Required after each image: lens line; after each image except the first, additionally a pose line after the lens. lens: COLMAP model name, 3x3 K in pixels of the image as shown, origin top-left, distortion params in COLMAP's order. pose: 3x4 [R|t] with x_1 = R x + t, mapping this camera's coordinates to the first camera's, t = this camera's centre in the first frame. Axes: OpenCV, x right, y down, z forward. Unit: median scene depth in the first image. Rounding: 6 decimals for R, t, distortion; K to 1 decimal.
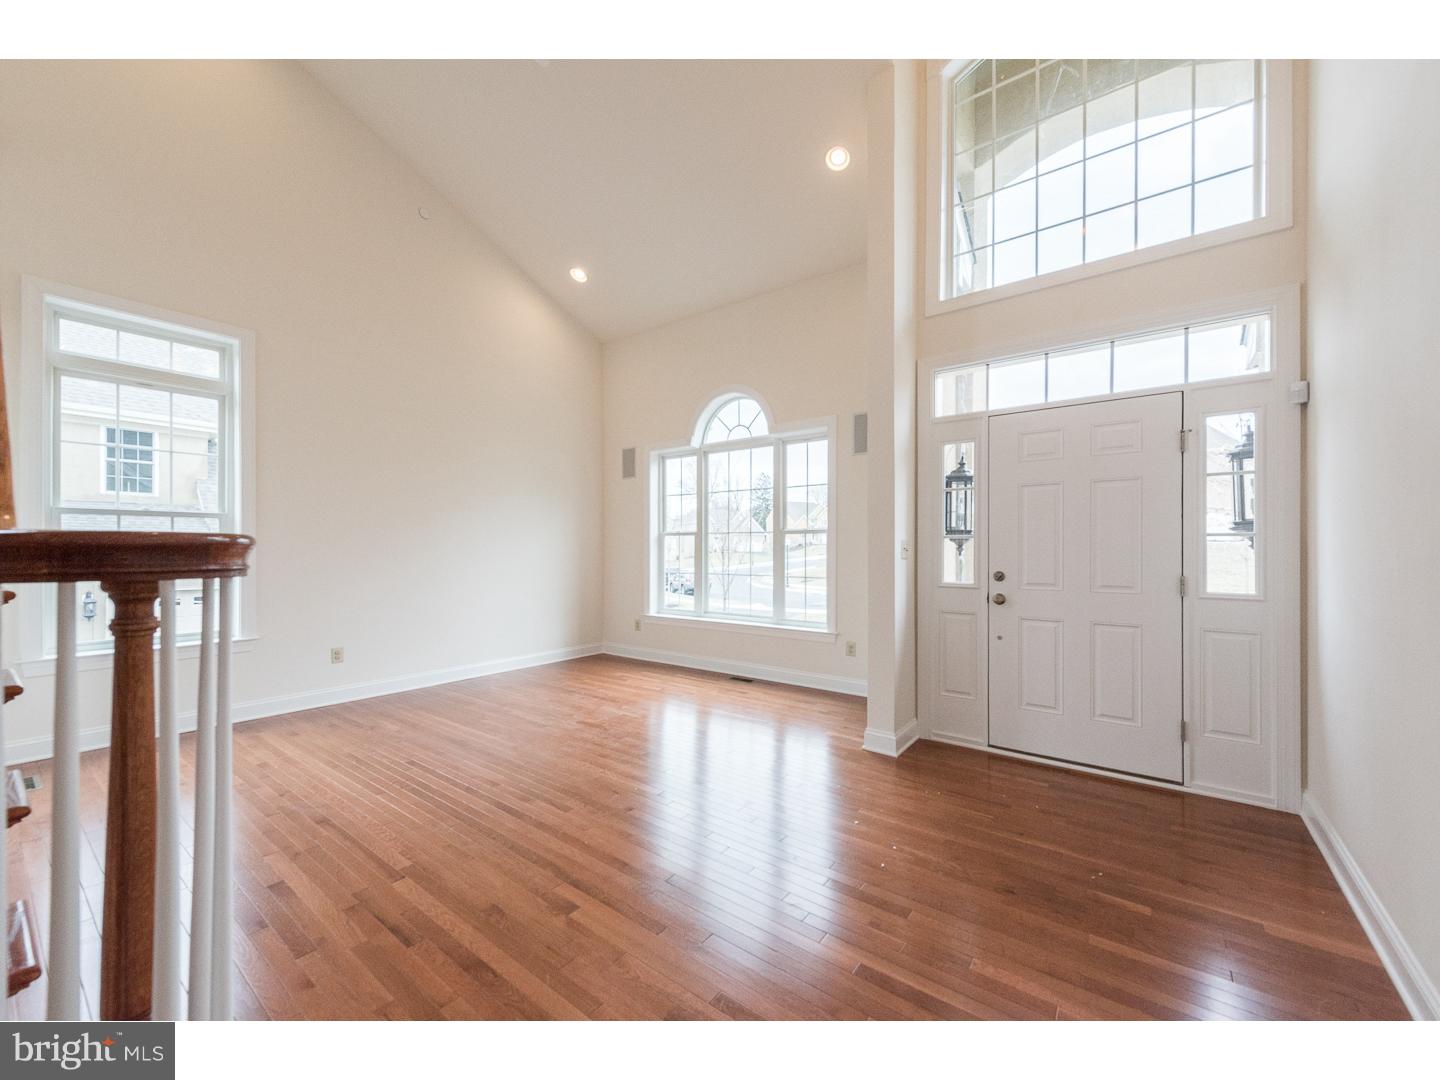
lens RADIAL K [[575.4, 0, 723.4], [0, 575.4, 559.7], [0, 0, 1]] dist [0.007595, -0.000274]
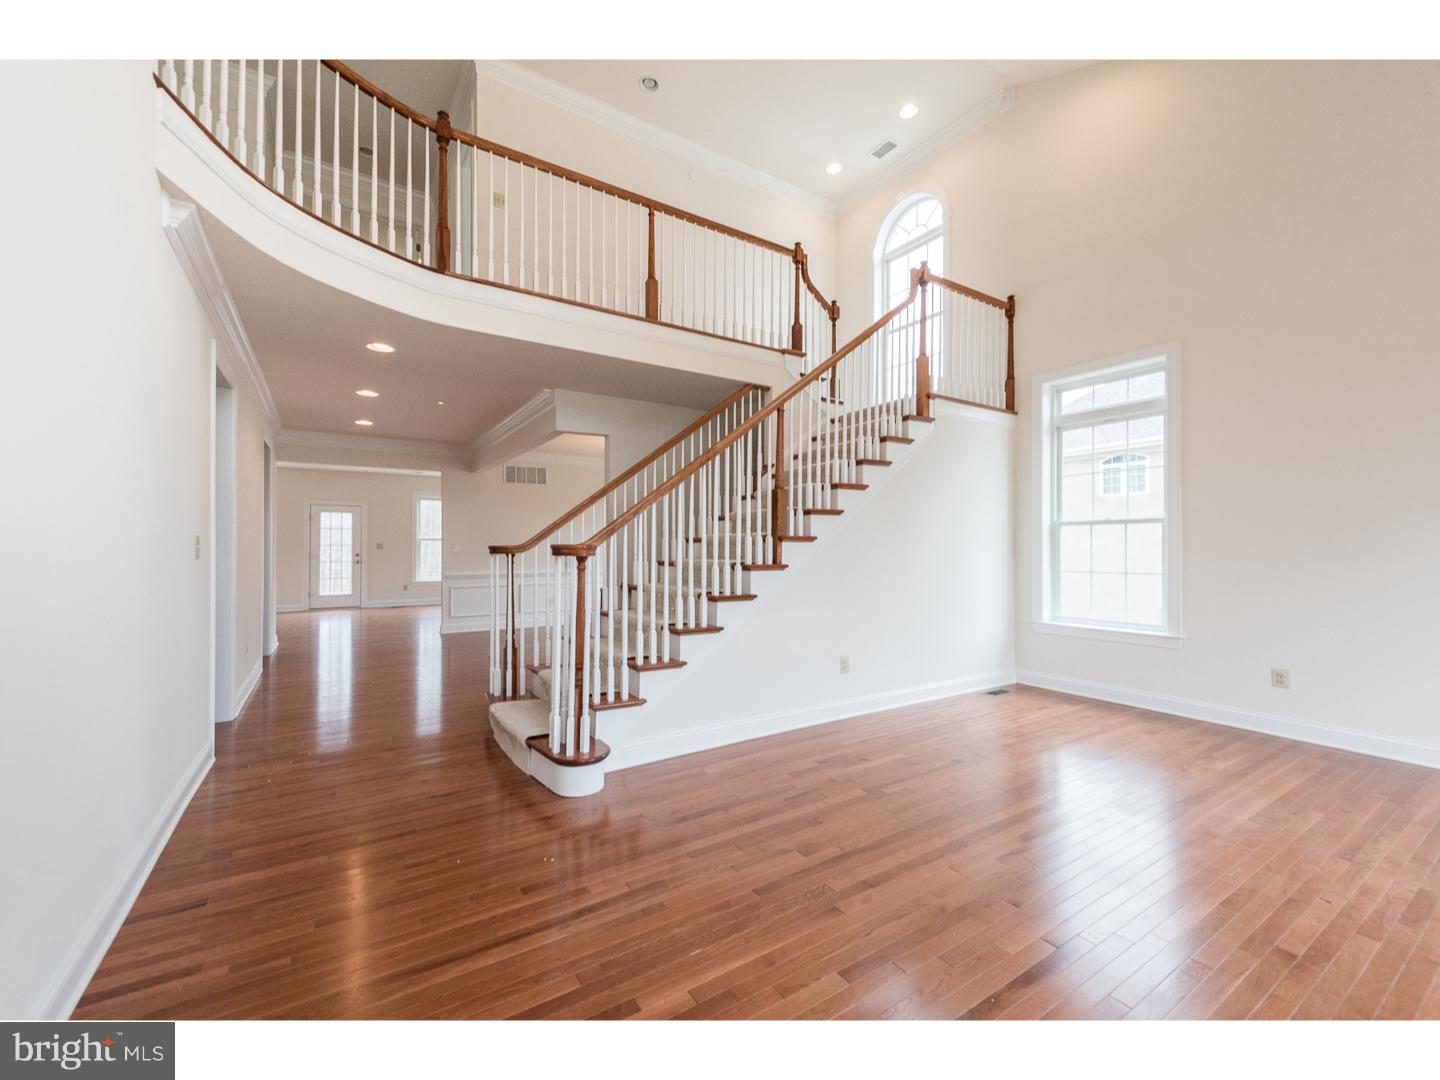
lens RADIAL K [[571.6, 0, 716.5], [0, 571.6, 544.5], [0, 0, 1]] dist [-0.000767, -0.000821]
pose [[-0.353346, -0.011936, -0.935416, 0.474945], [-0.017957, 0.999821, -0.005974, -0.008543], [0.935320, 0.014686, -0.353498, 0.649556]]
